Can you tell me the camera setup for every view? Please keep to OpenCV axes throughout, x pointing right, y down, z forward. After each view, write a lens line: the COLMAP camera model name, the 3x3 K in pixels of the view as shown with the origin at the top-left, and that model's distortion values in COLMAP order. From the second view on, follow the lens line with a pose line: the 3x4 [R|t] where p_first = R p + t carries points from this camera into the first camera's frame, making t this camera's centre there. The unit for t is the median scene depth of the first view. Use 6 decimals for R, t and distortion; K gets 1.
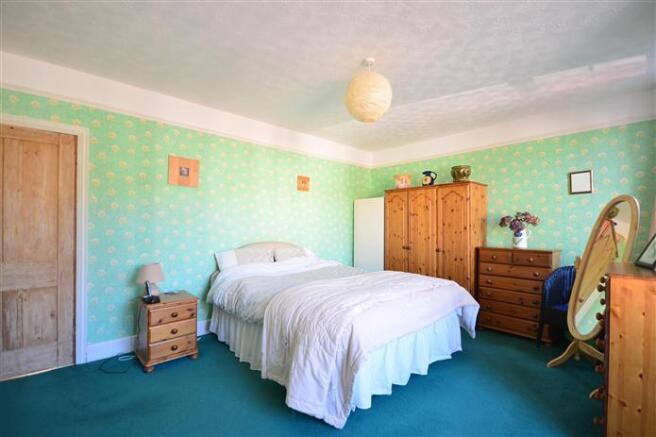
lens RADIAL K [[302.8, 0, 328.0], [0, 302.8, 218.5], [0, 0, 1]] dist [-0.000160, -0.000039]
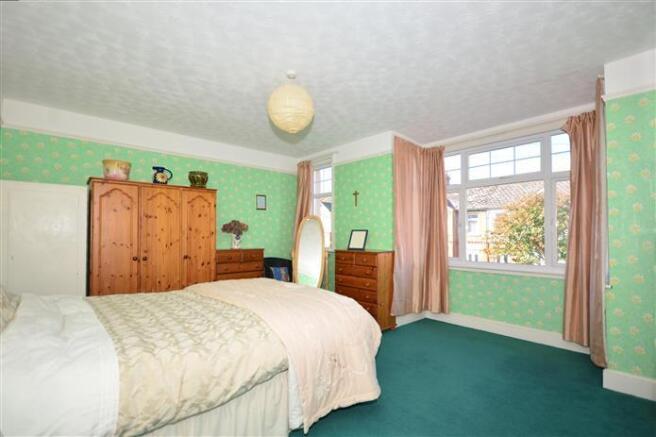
lens RADIAL K [[304.7, 0, 327.7], [0, 304.7, 230.3], [0, 0, 1]] dist [0.000085, 0.000021]
pose [[0.013241, 0.006795, 0.999889, -0.571544], [-0.025054, 0.999665, -0.006462, 0.017701], [-0.999598, -0.024966, 0.013407, 0.554079]]
